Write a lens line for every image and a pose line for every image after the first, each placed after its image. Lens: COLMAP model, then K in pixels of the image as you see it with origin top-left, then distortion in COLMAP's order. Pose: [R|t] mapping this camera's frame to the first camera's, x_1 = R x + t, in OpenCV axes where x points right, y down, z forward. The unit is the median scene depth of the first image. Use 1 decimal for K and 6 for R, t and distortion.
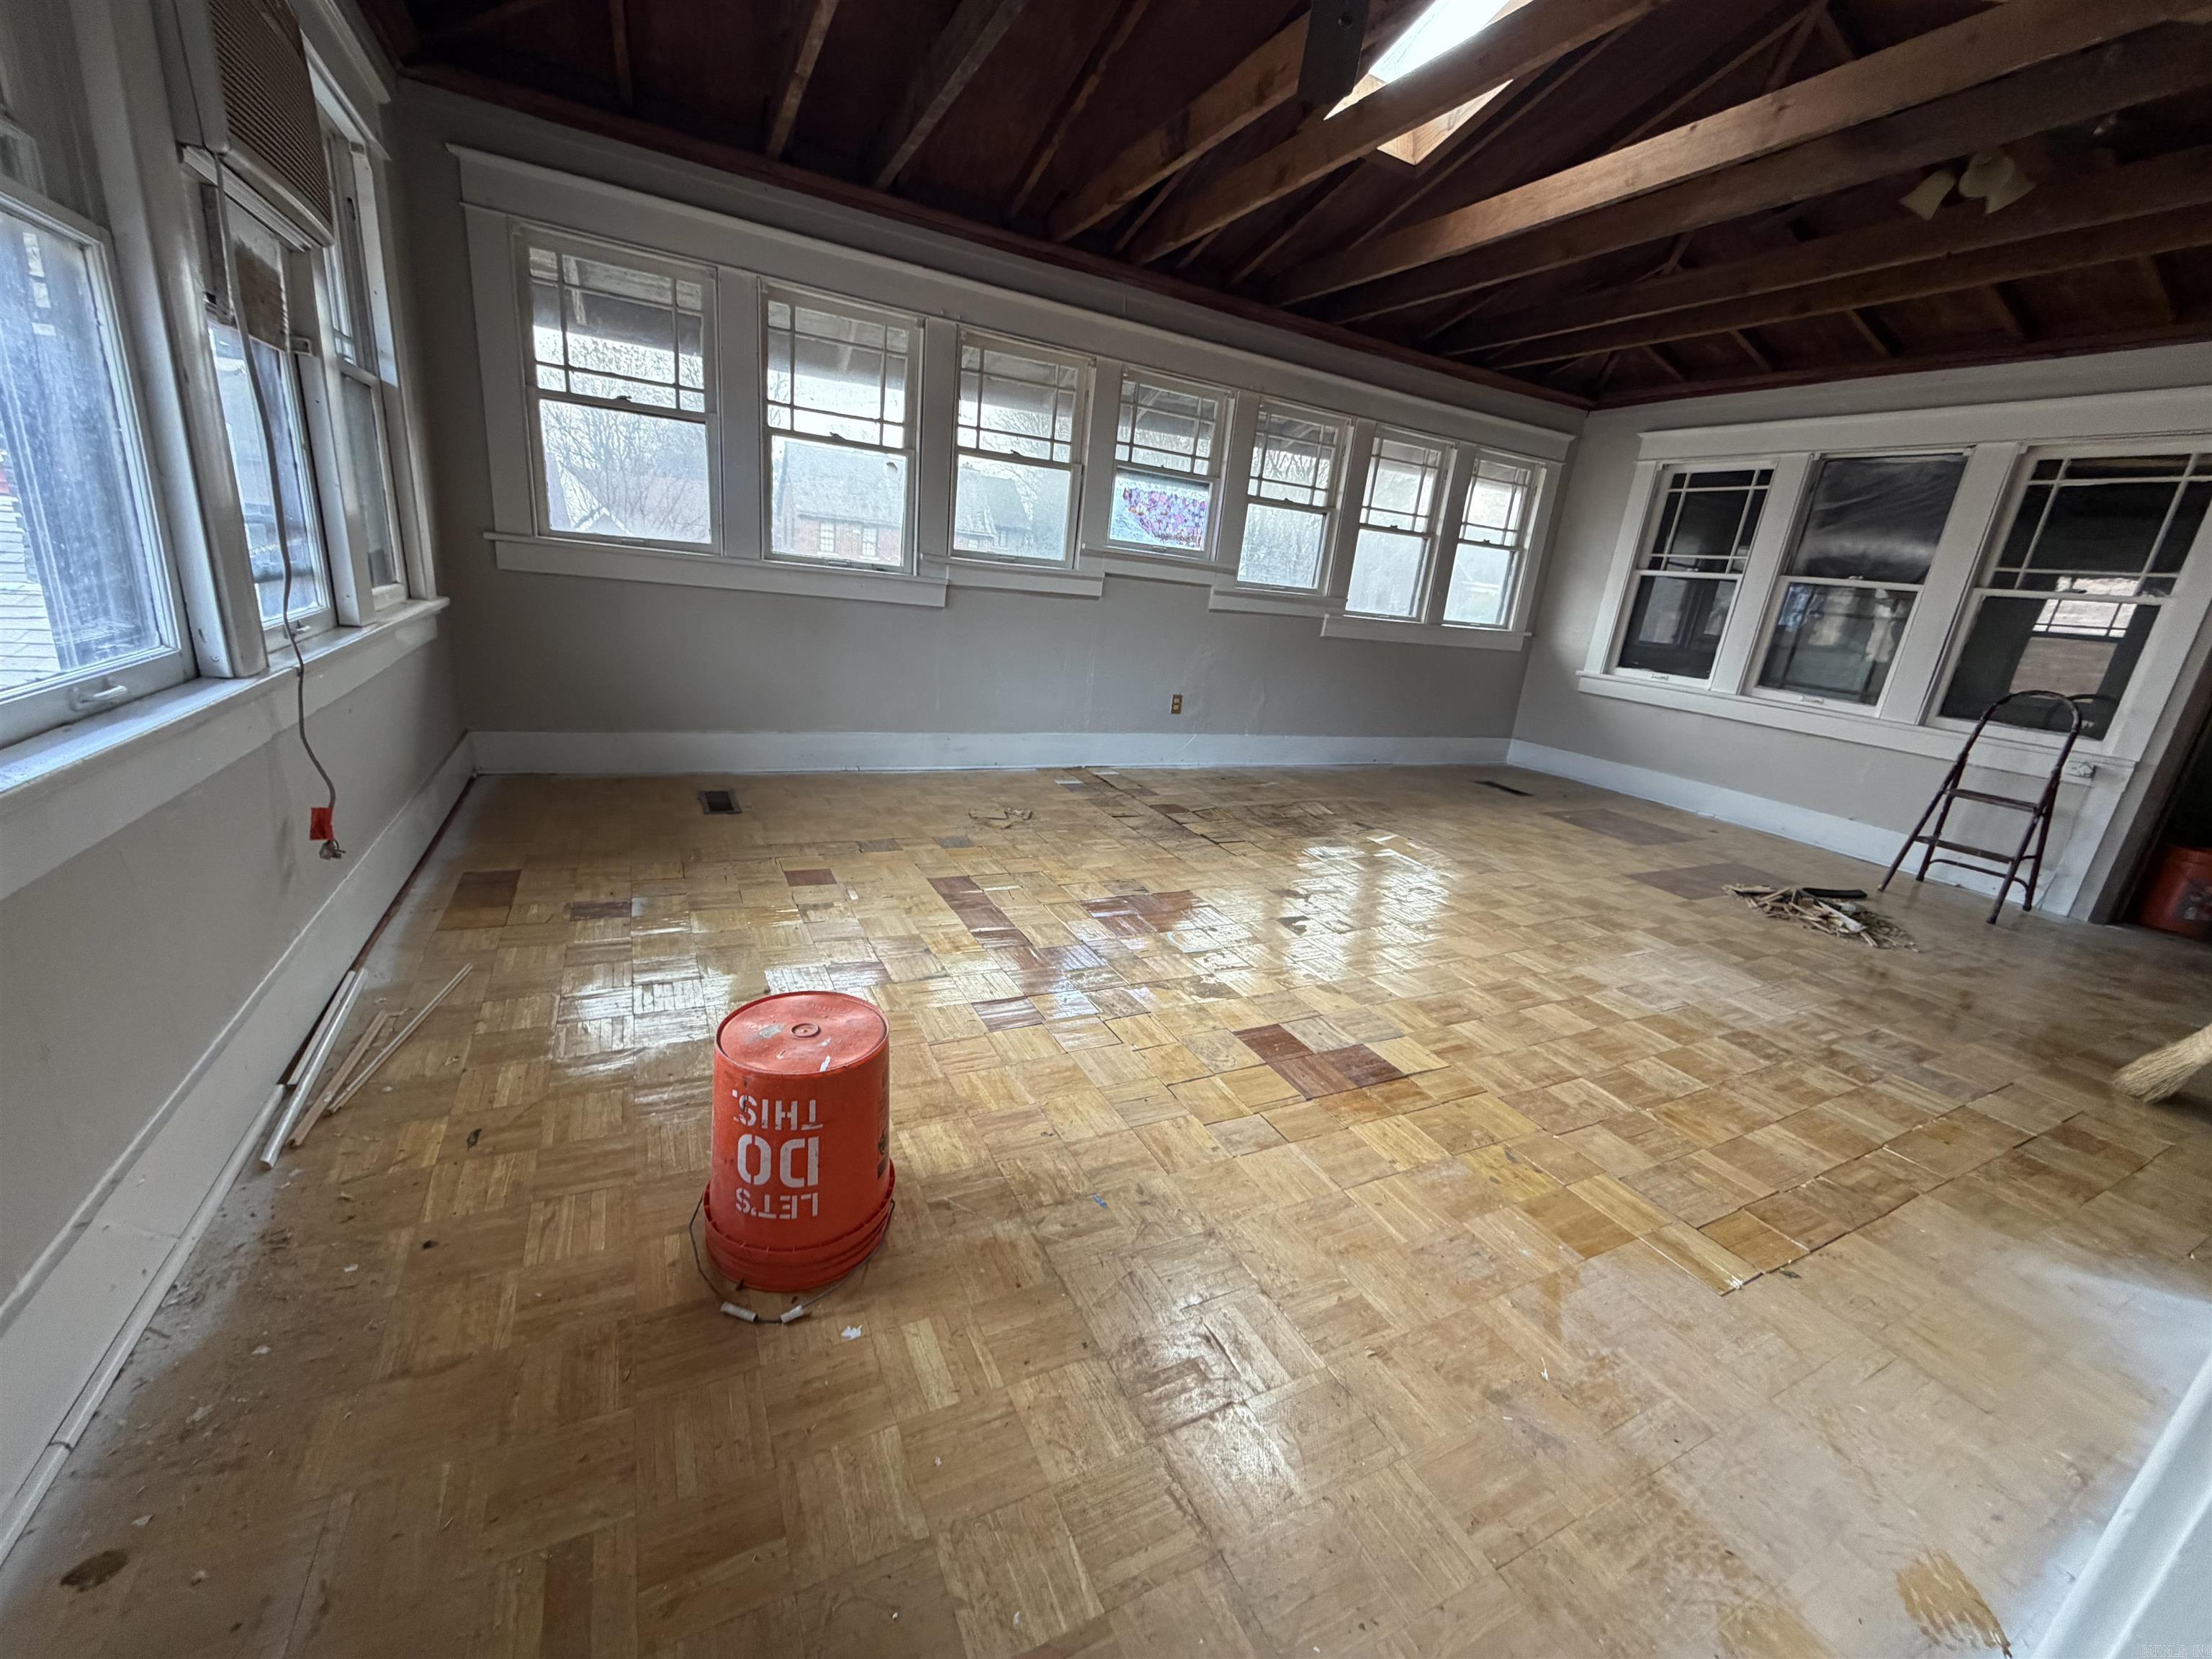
lens RADIAL K [[880.1, 0, 1103.9], [0, 880.1, 829.0], [0, 0, 1]] dist [0.002398, -0.000090]
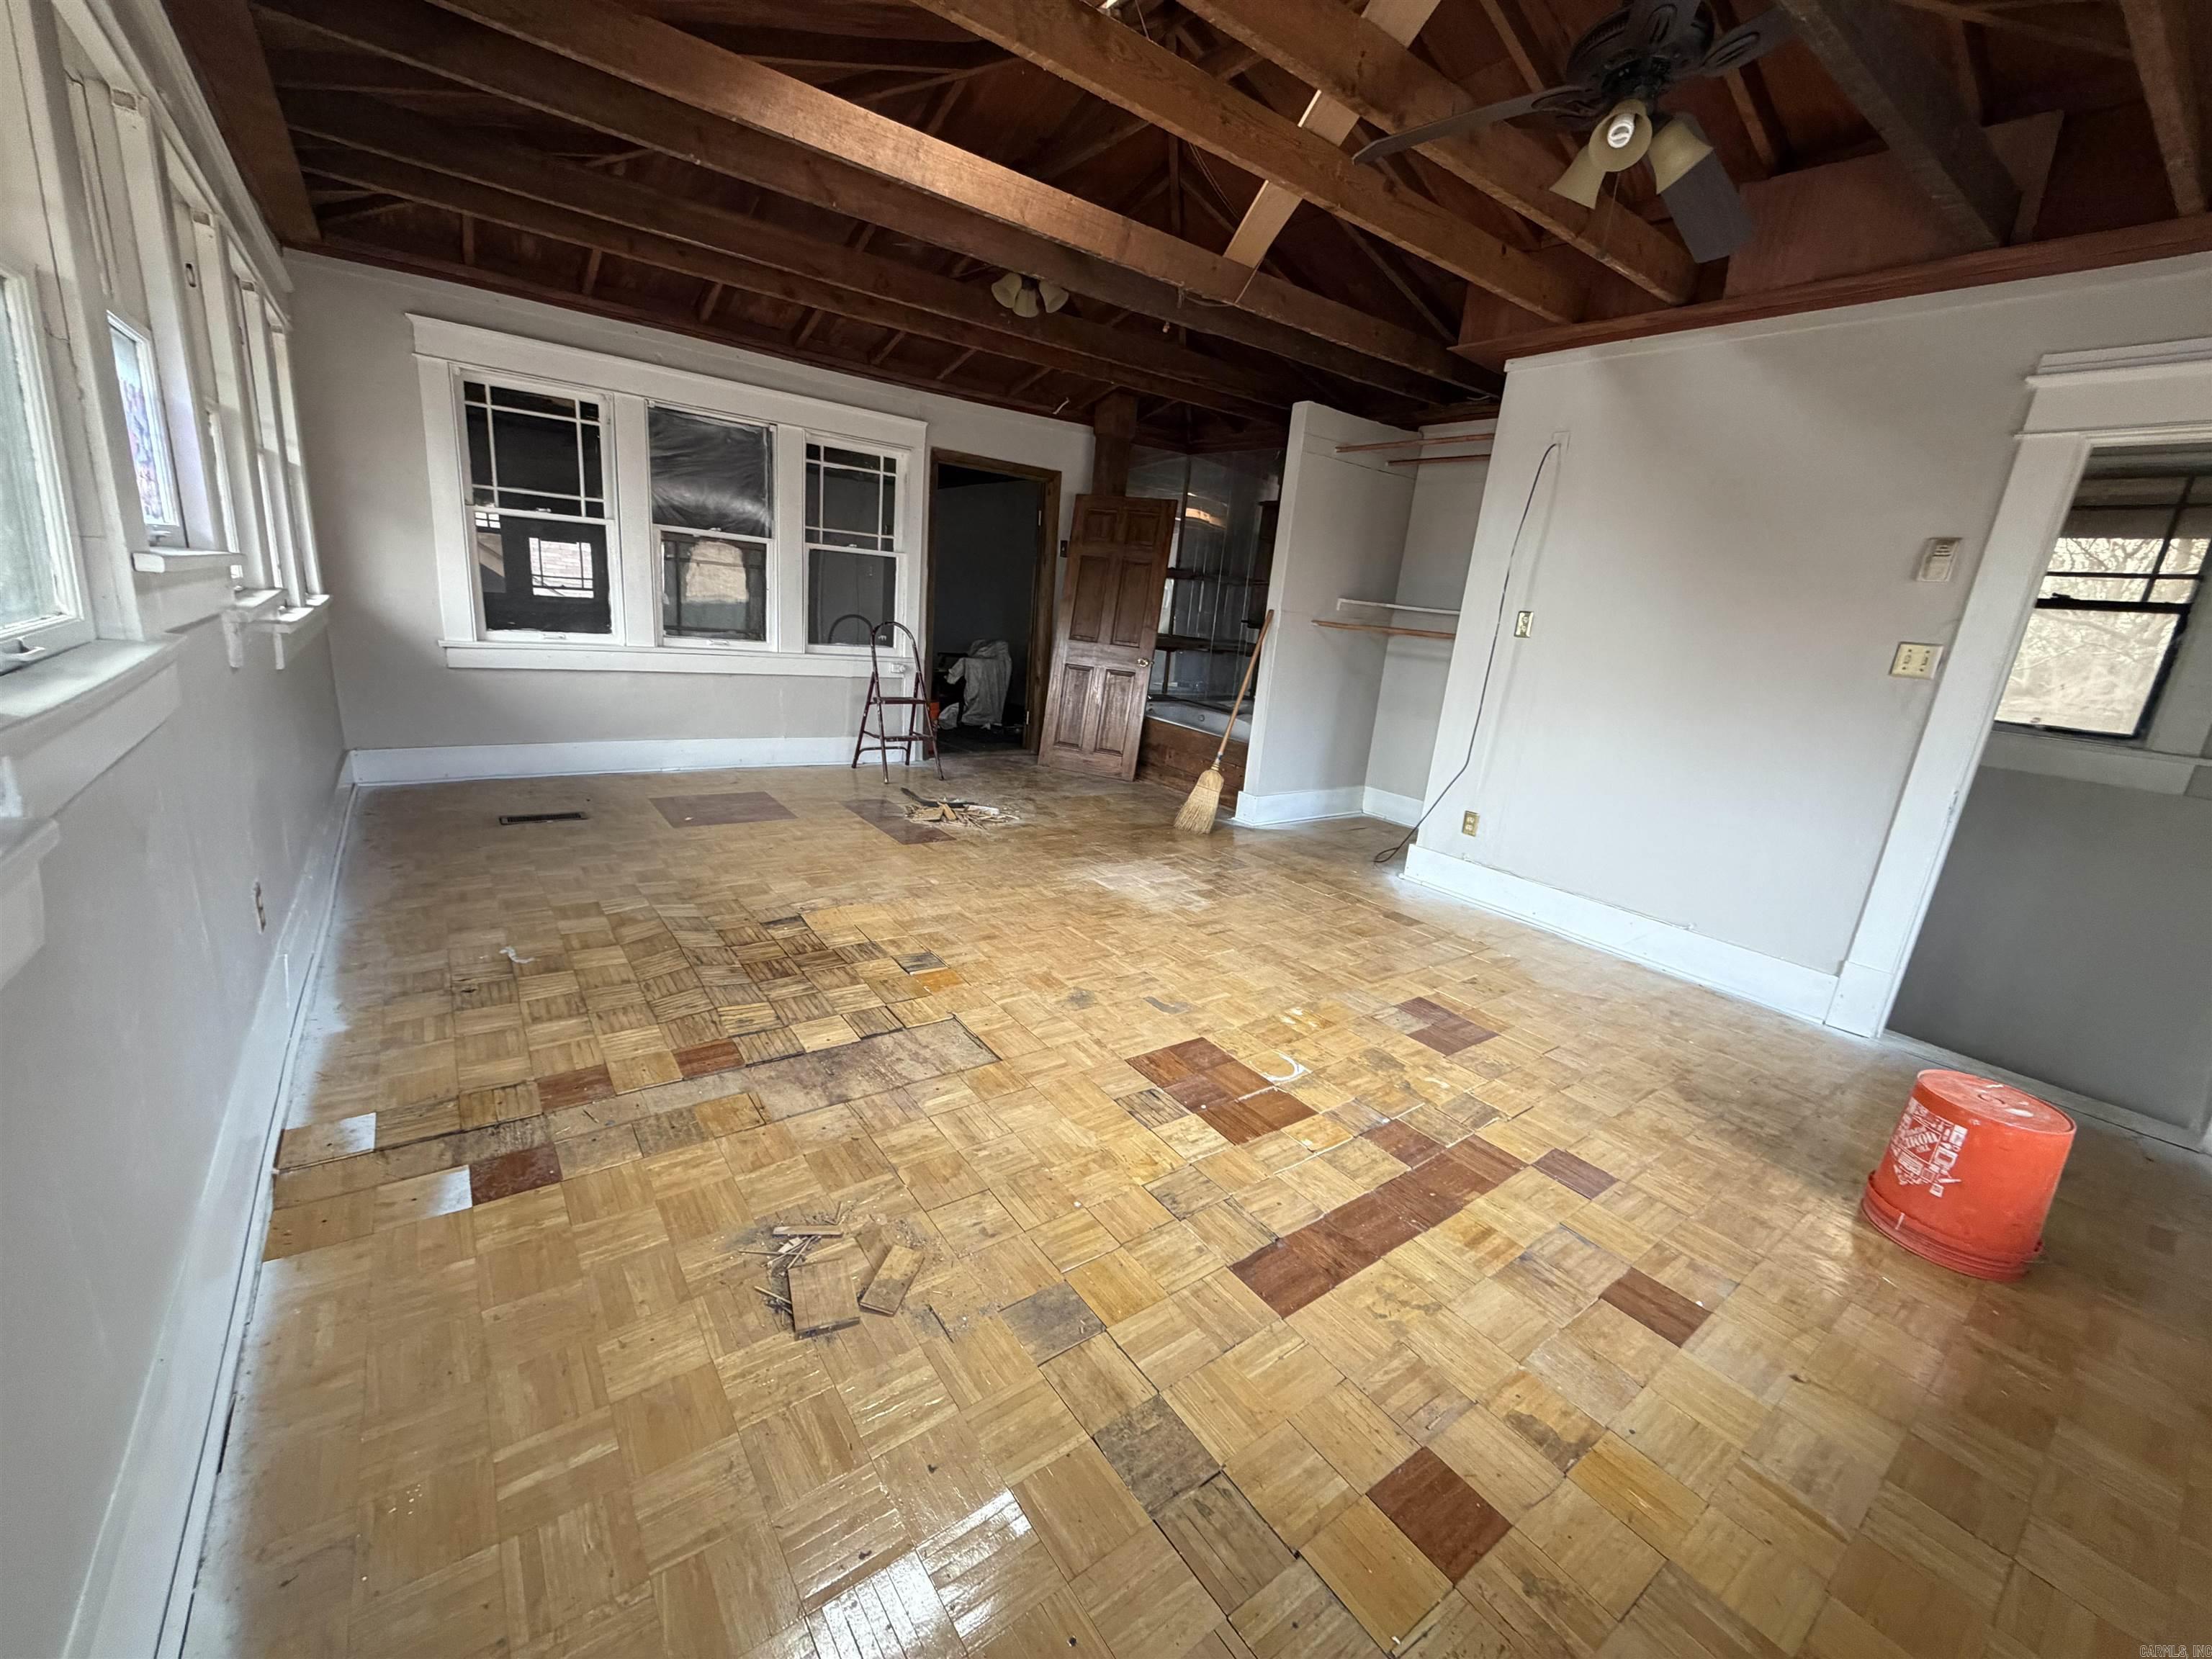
lens RADIAL K [[880.1, 0, 1098.0], [0, 880.1, 830.6], [0, 0, 1]] dist [0.002398, -0.000090]
pose [[-0.151291, -0.365810, 0.918310, -0.421569], [0.179506, 0.903390, 0.389440, -0.328269], [-0.972054, 0.223761, -0.071010, 0.796519]]
